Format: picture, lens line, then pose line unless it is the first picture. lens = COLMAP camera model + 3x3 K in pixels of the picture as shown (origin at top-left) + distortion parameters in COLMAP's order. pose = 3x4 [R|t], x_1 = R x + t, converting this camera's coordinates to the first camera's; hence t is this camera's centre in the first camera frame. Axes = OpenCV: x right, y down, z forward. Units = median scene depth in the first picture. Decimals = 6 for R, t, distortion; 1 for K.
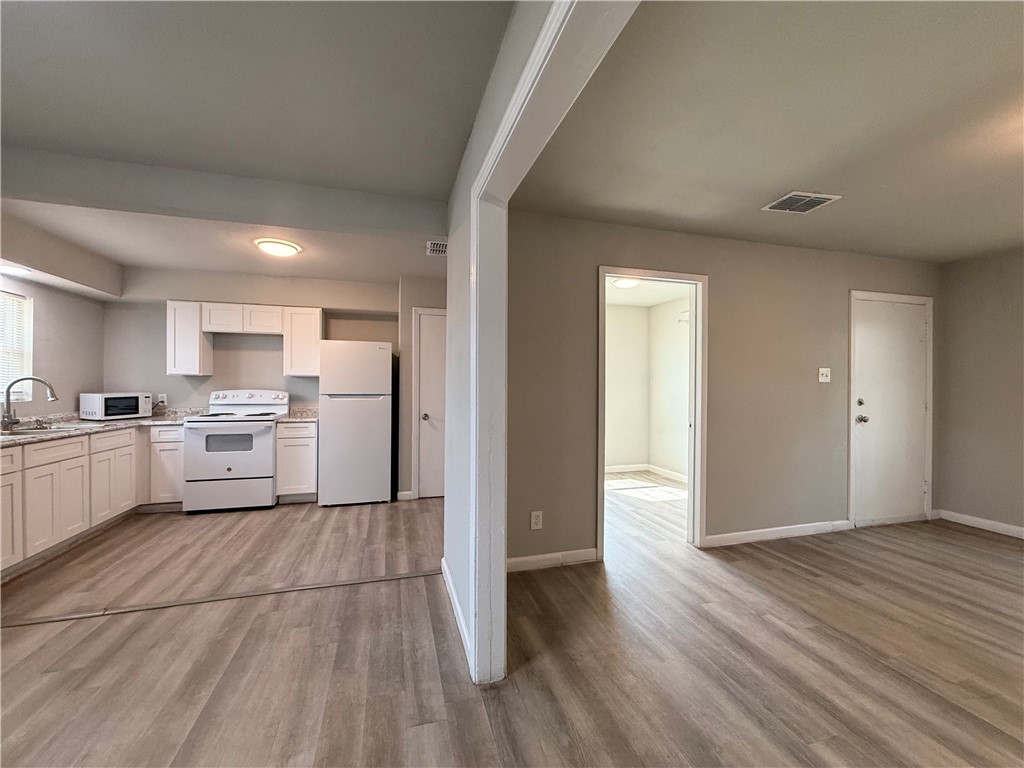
lens RADIAL K [[409.5, 0, 508.3], [0, 409.5, 385.1], [0, 0, 1]] dist [-0.000794, -0.000007]
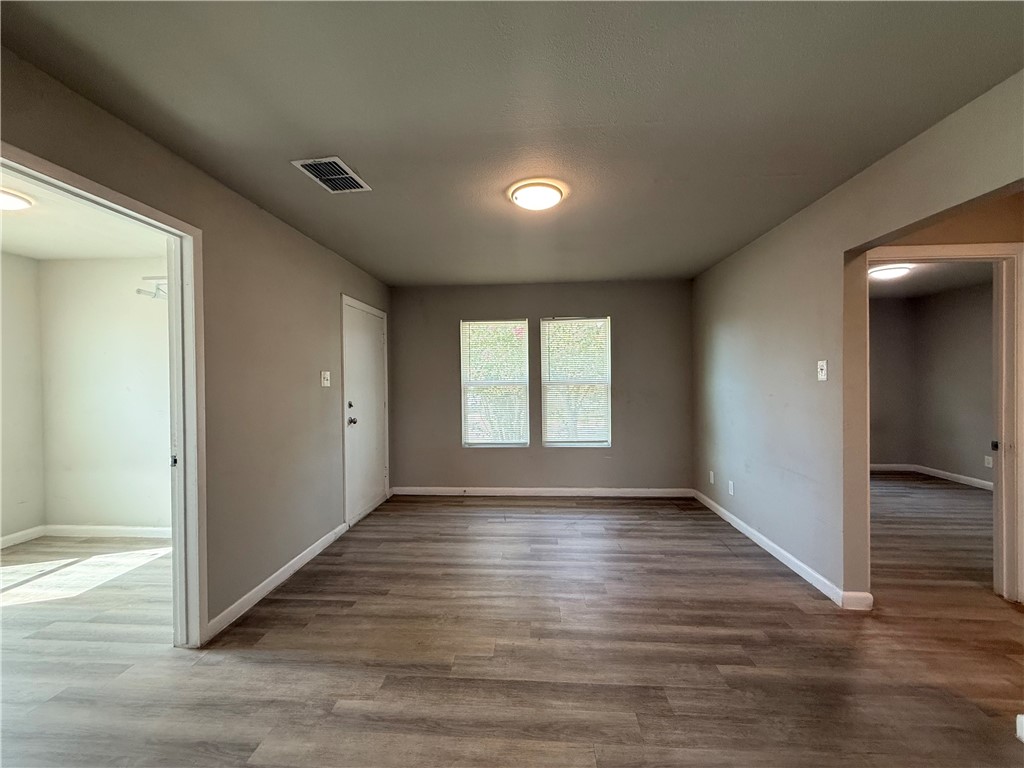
lens RADIAL K [[409.5, 0, 509.4], [0, 409.5, 385.6], [0, 0, 1]] dist [-0.000794, -0.000007]
pose [[0.338249, -0.020502, 0.940833, 0.029672], [0.011951, 0.999776, 0.017490, -0.021748], [-0.940981, 0.005328, 0.338418, 0.303684]]
